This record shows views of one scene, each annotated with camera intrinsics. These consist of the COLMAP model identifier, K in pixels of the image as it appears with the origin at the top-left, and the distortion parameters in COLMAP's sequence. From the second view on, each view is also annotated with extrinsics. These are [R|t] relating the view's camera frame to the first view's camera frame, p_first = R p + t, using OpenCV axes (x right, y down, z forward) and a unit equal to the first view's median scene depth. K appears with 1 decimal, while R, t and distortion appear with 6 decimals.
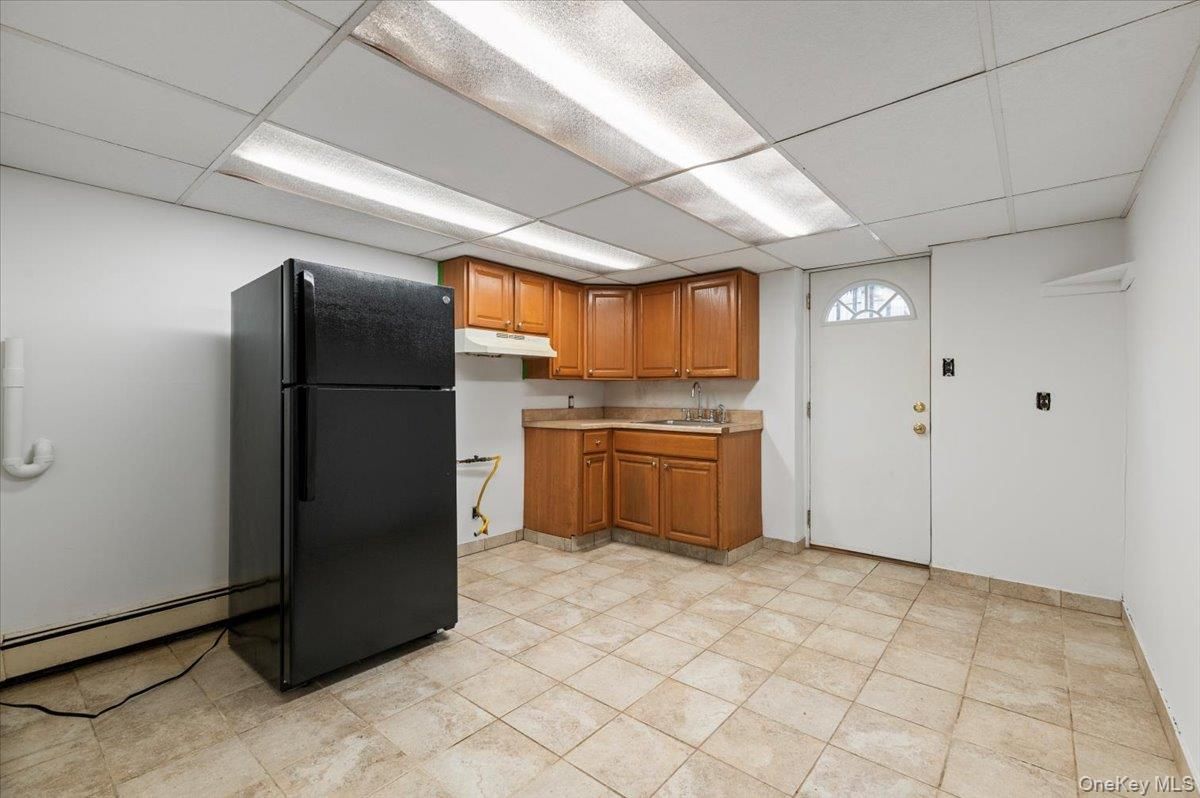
lens RADIAL K [[514.4, 0, 599.6], [0, 514.4, 394.2], [0, 0, 1]] dist [0.003124, 0.000605]
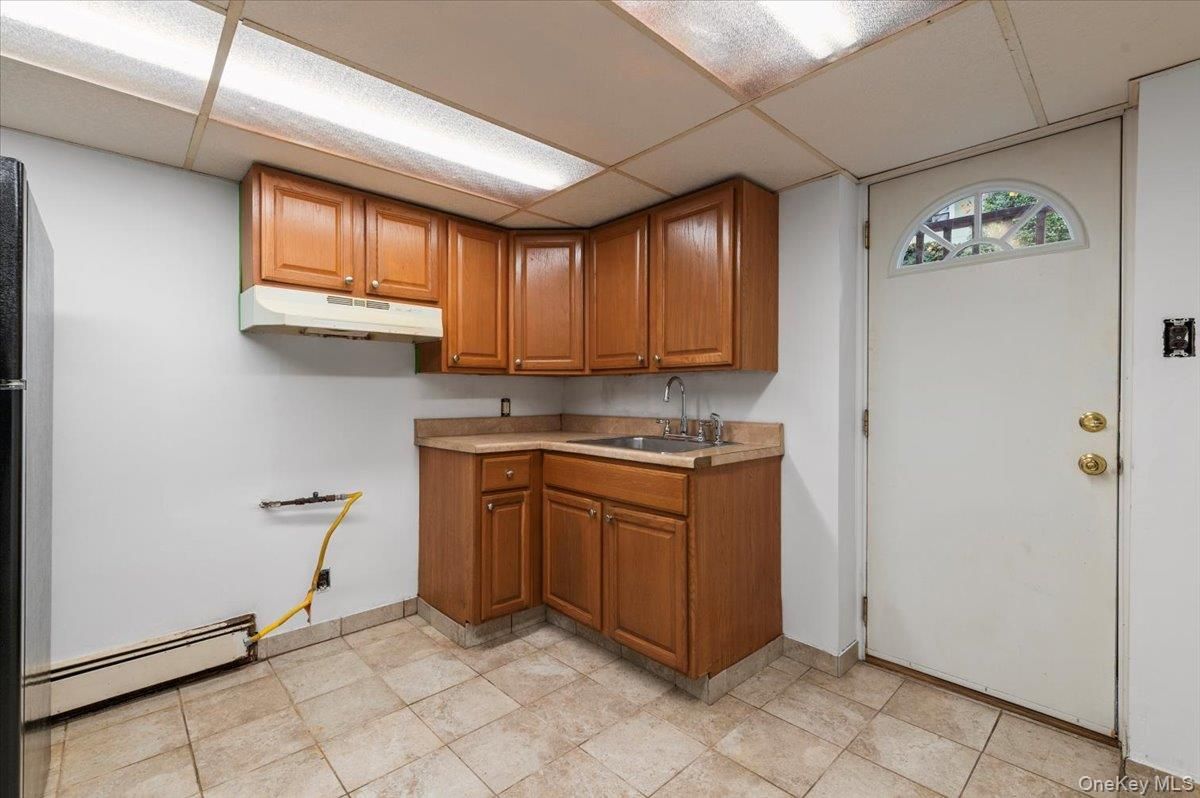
lens RADIAL K [[514.4, 0, 600.6], [0, 514.4, 402.8], [0, 0, 1]] dist [0.003124, 0.000605]
pose [[0.993800, 0.001365, -0.111171, 0.179054], [0.000126, 0.999910, 0.013408, -0.000304], [0.111180, -0.013339, 0.993711, 0.401788]]
